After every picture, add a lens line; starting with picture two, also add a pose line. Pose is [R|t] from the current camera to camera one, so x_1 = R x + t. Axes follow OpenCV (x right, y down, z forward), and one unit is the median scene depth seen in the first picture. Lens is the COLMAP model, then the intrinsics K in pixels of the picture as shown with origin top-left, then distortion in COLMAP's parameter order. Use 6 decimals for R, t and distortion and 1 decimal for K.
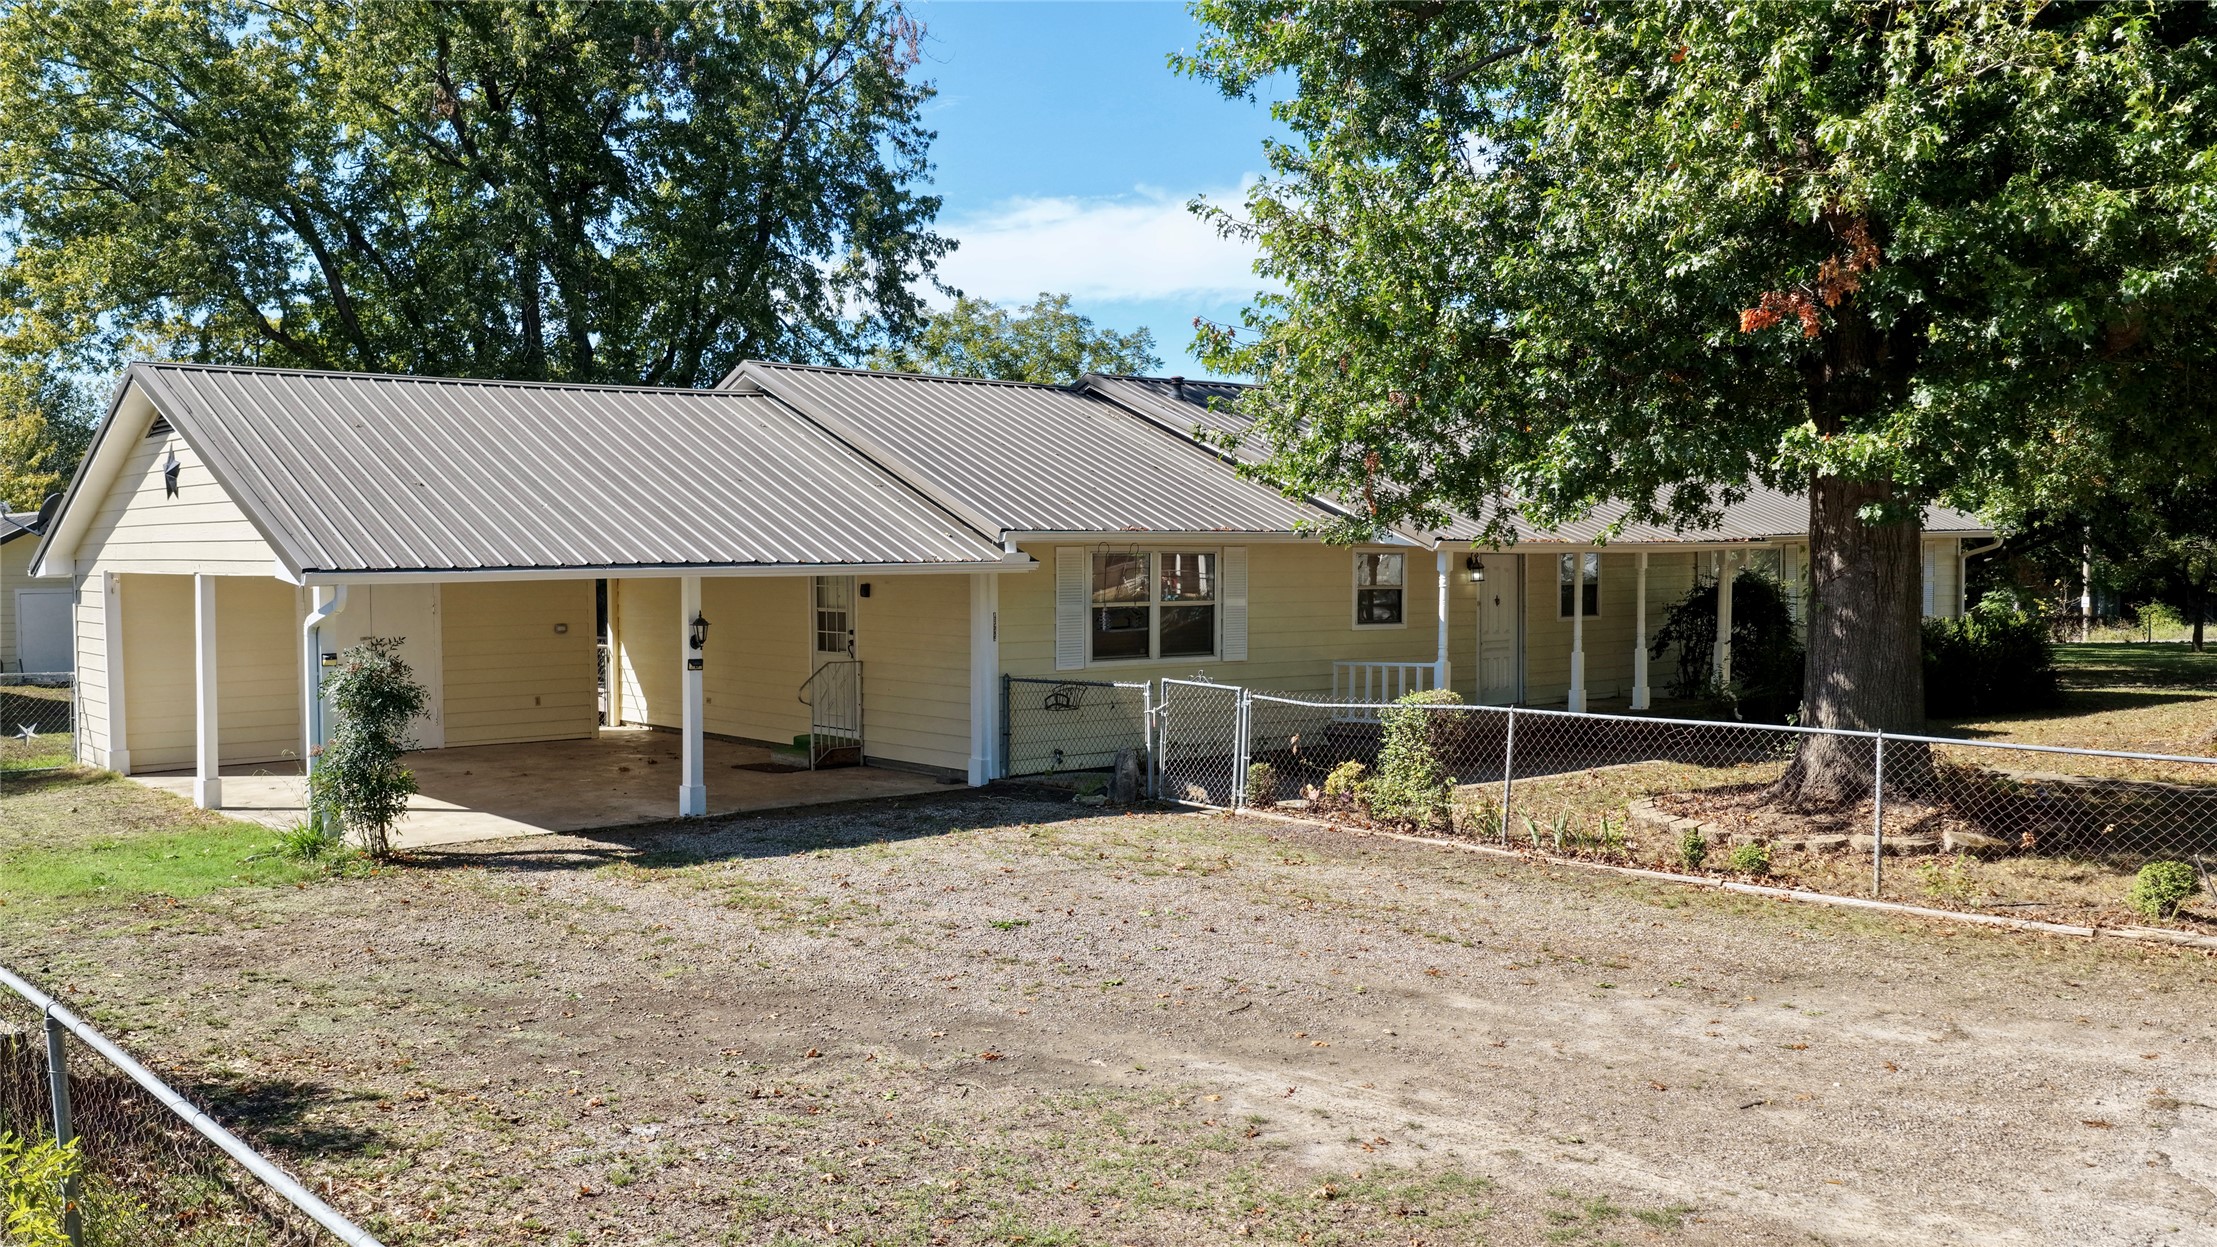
lens RADIAL K [[1840.3, 0, 1108.5], [0, 1840.3, 623.5], [0, 0, 1]] dist [-0.016150, 0.040354]
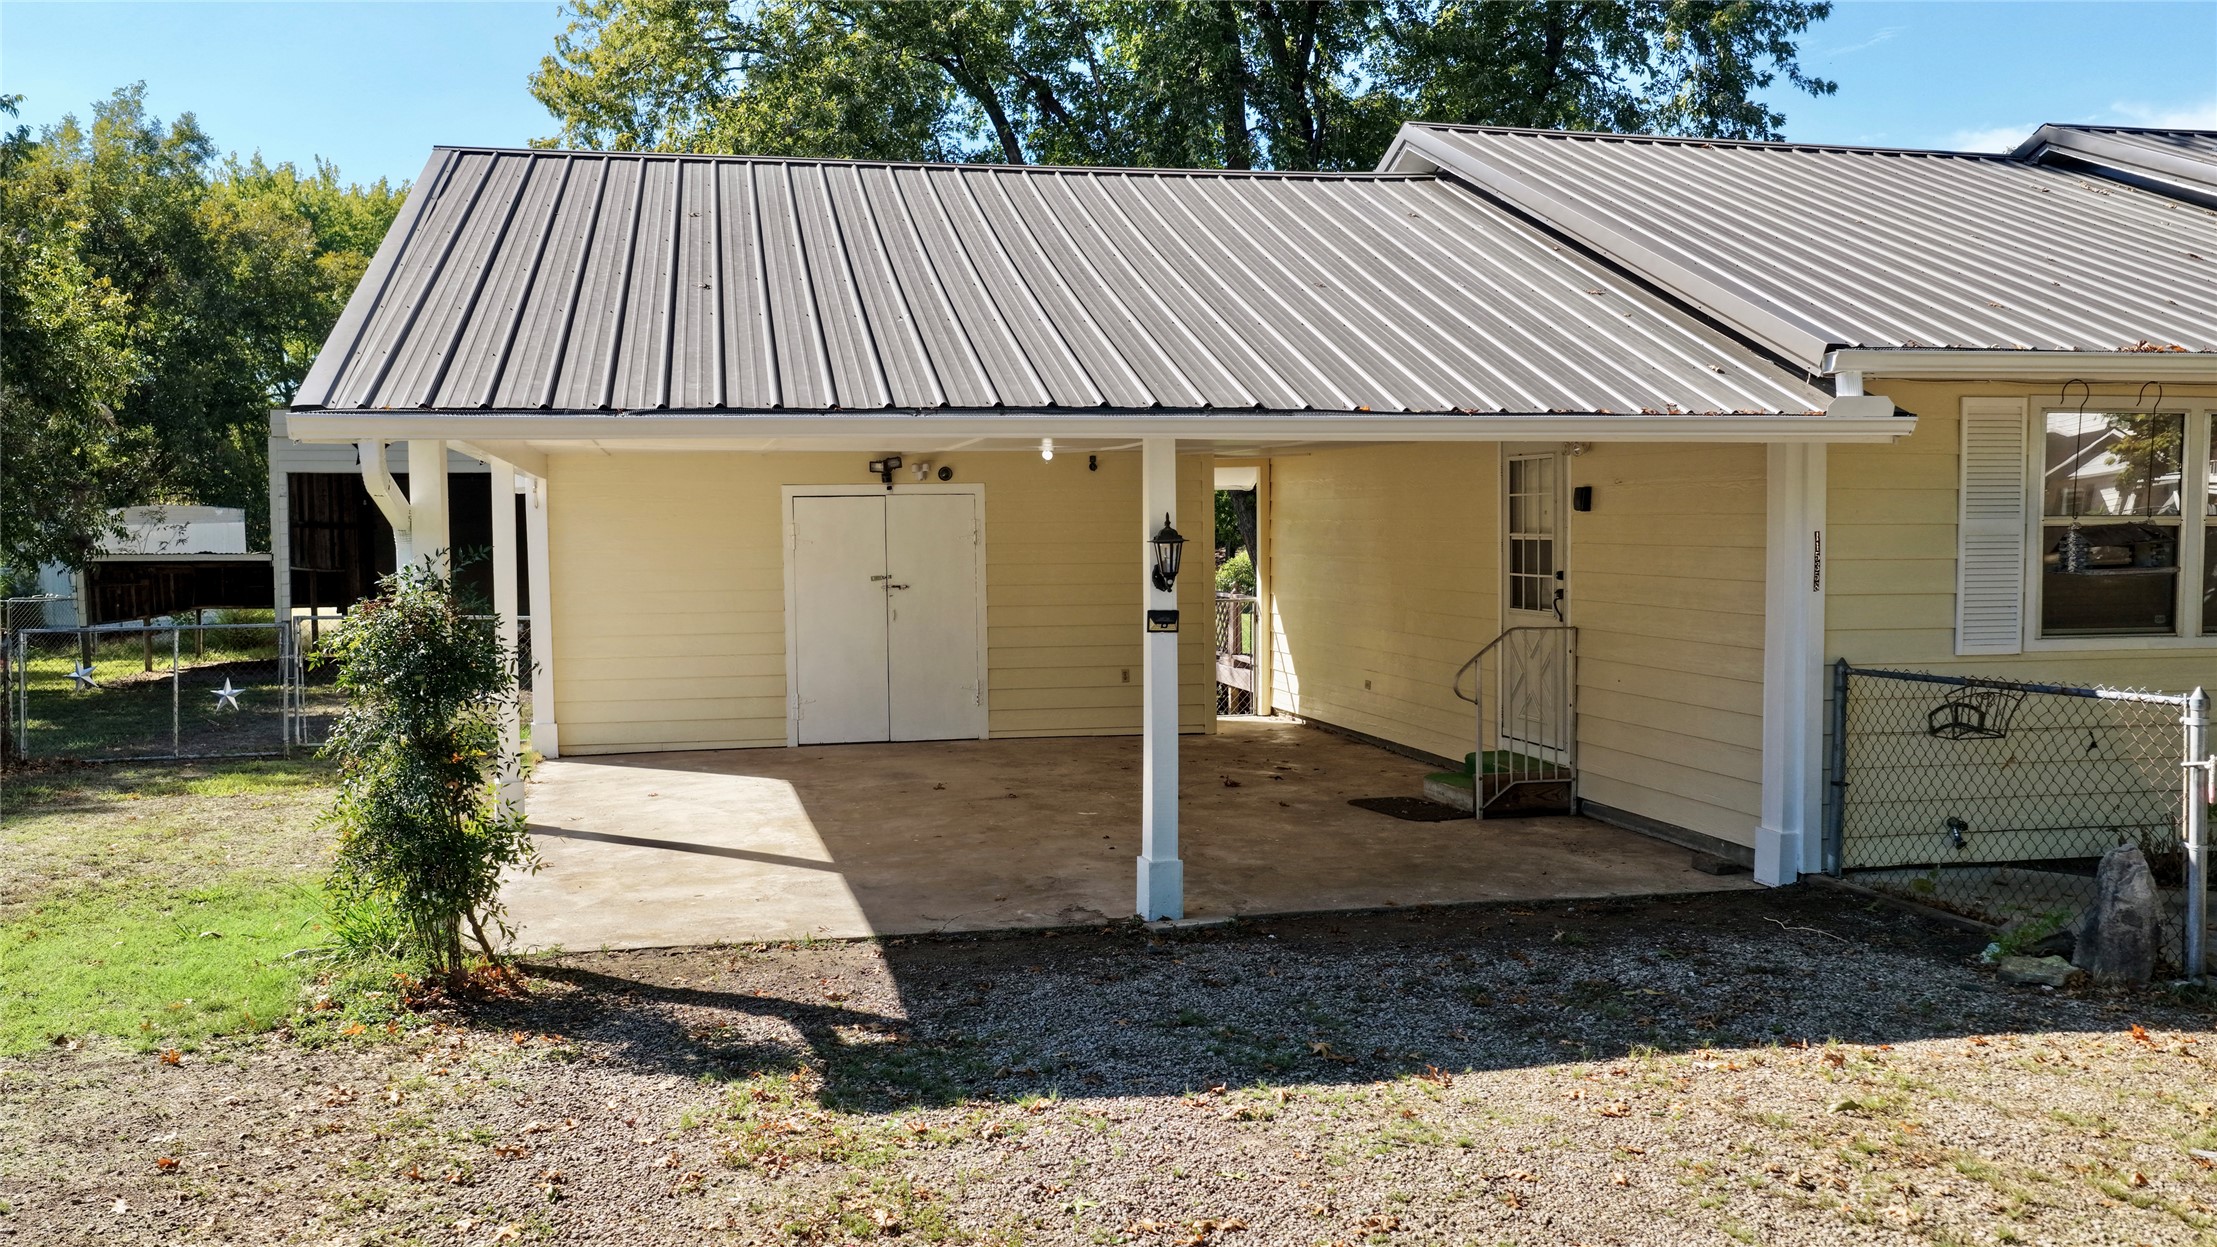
lens RADIAL K [[1840.3, 0, 1108.5], [0, 1840.3, 623.5], [0, 0, 1]] dist [-0.016150, 0.040354]
pose [[0.887842, 0.024205, -0.459512, -0.004530], [-0.017179, 0.999663, 0.019465, 0.011463], [0.459828, -0.009388, 0.887958, 0.462013]]
